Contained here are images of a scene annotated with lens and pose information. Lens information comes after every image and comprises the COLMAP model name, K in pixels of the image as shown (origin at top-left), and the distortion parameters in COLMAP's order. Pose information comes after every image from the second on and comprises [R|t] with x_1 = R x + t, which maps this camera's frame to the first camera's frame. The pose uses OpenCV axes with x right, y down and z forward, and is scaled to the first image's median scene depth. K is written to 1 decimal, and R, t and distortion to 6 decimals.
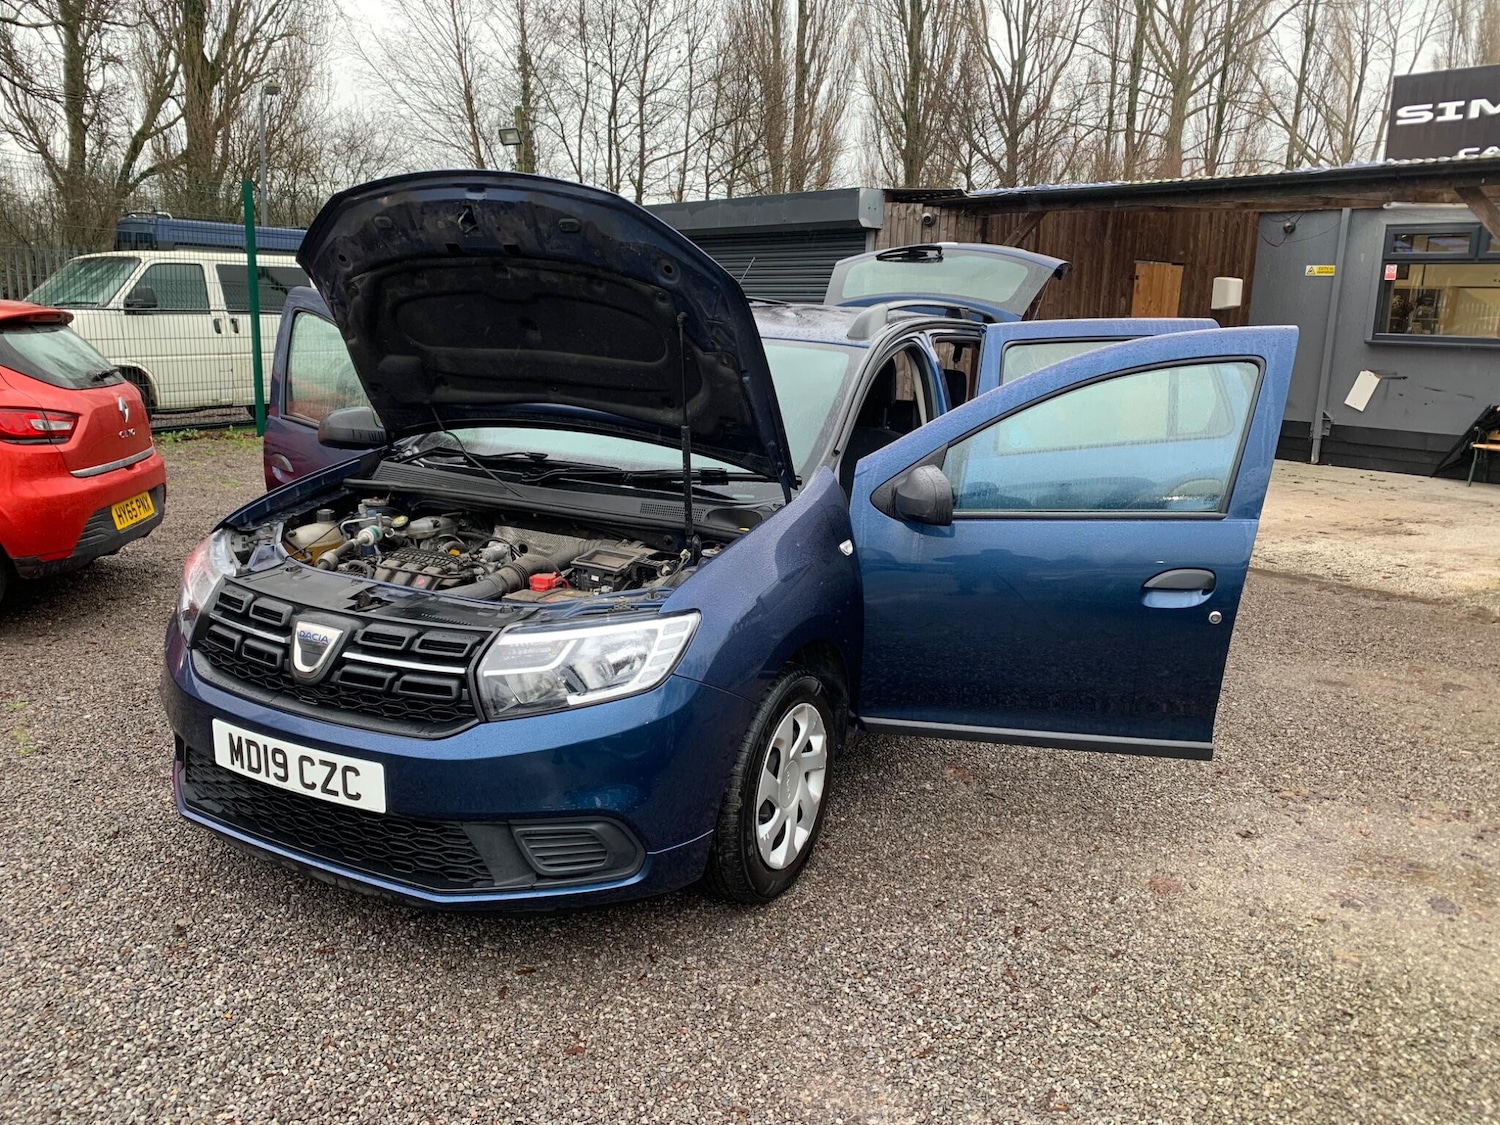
lens RADIAL K [[1149.3, 0, 773.8], [0, 1149.3, 555.8], [0, 0, 1]] dist [0.004600, -0.000123]
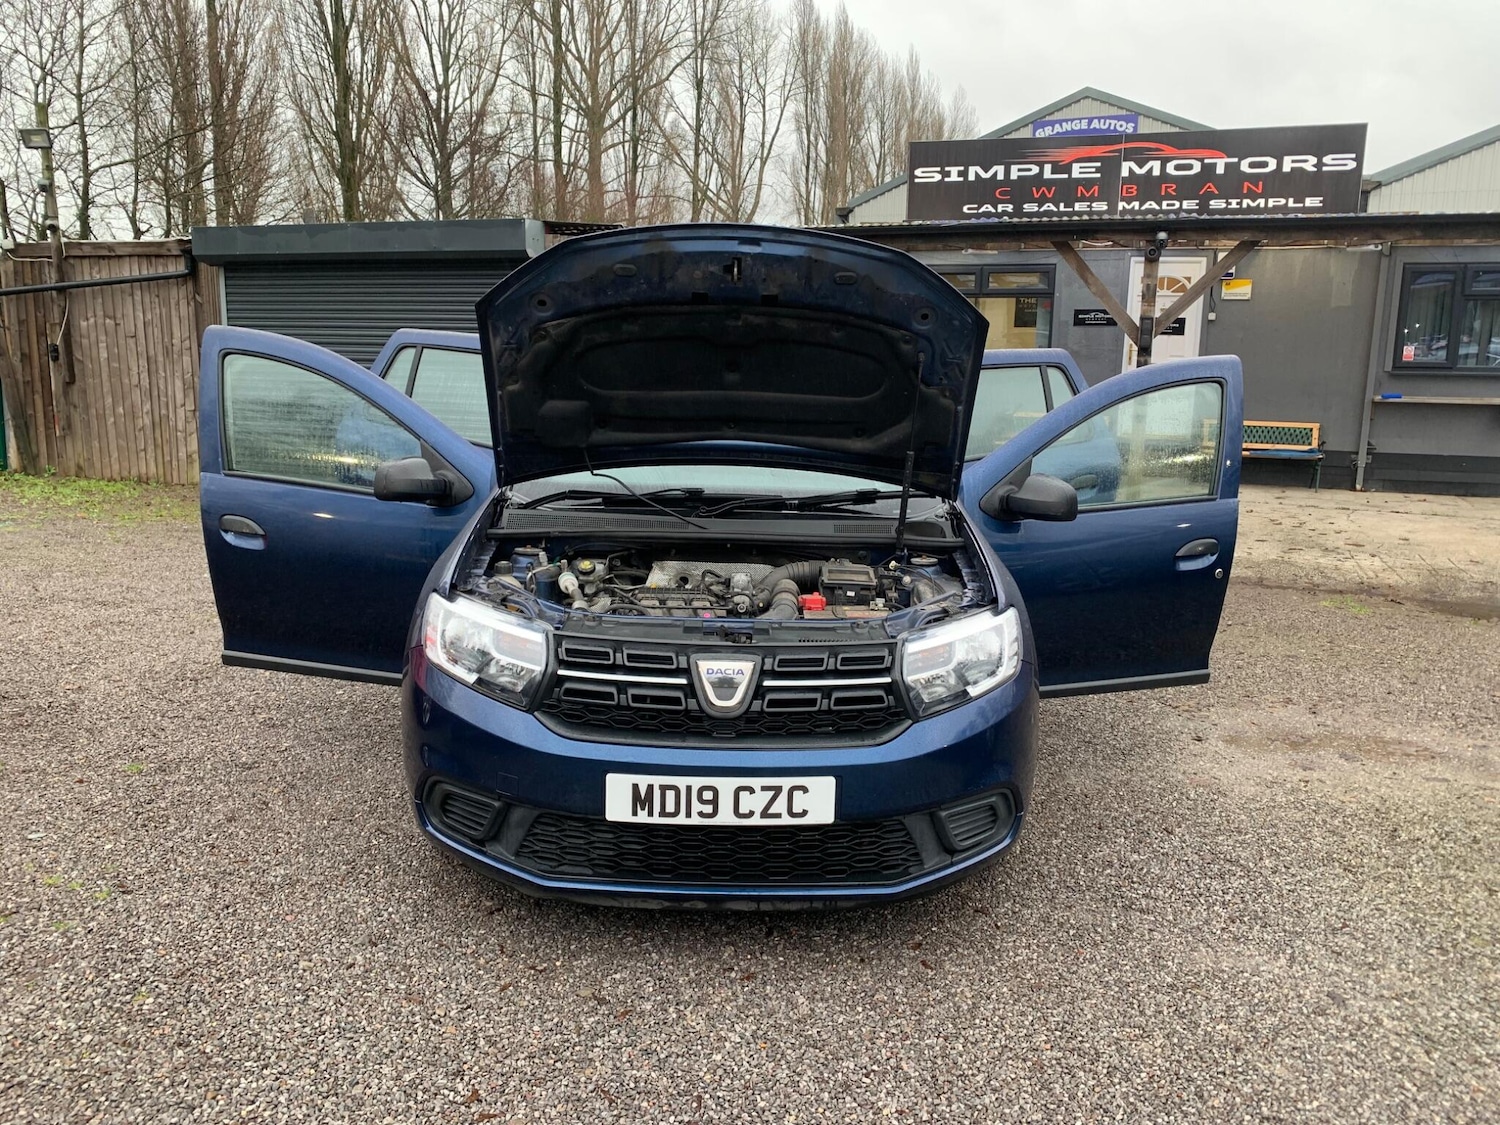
lens RADIAL K [[1142.0, 0, 769.9], [0, 1142.0, 543.2], [0, 0, 1]] dist [0.013962, -0.003273]
pose [[0.885705, -0.091326, 0.455177, -0.639135], [0.103852, 0.994590, -0.002527, -0.029923], [-0.452484, 0.049509, 0.890397, 0.047394]]
